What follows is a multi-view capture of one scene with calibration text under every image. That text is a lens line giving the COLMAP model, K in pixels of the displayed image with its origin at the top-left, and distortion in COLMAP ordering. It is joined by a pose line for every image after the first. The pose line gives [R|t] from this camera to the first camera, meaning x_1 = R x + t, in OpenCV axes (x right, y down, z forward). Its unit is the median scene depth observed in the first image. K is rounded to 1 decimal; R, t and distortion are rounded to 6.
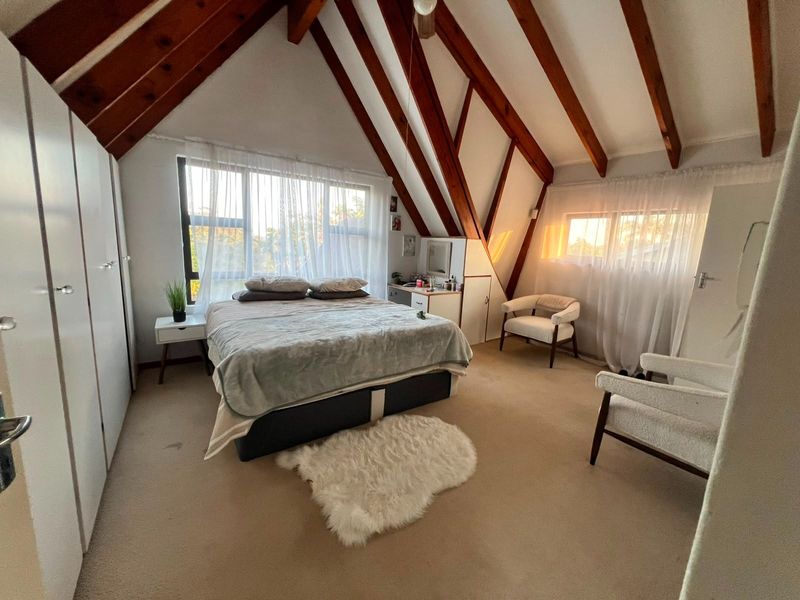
lens RADIAL K [[321.7, 0, 400.0], [0, 321.7, 300.0], [0, 0, 1]] dist [-0.000016, 0.000002]
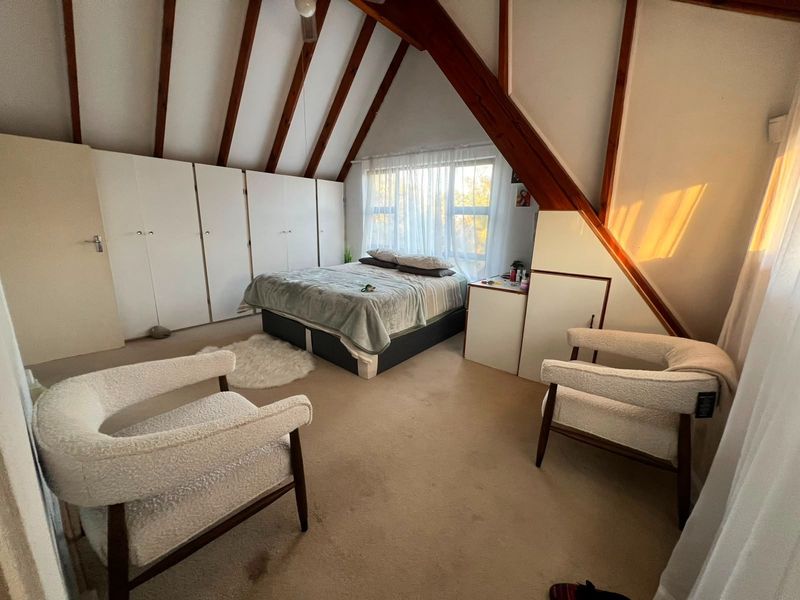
lens RADIAL K [[321.7, 0, 400.0], [0, 321.7, 300.0], [0, 0, 1]] dist [-0.000016, 0.000002]
pose [[0.265362, 0.198946, -0.943400, 0.810132], [-0.182398, 0.971169, 0.153496, -0.072127], [0.946739, 0.131343, 0.293999, 0.607049]]
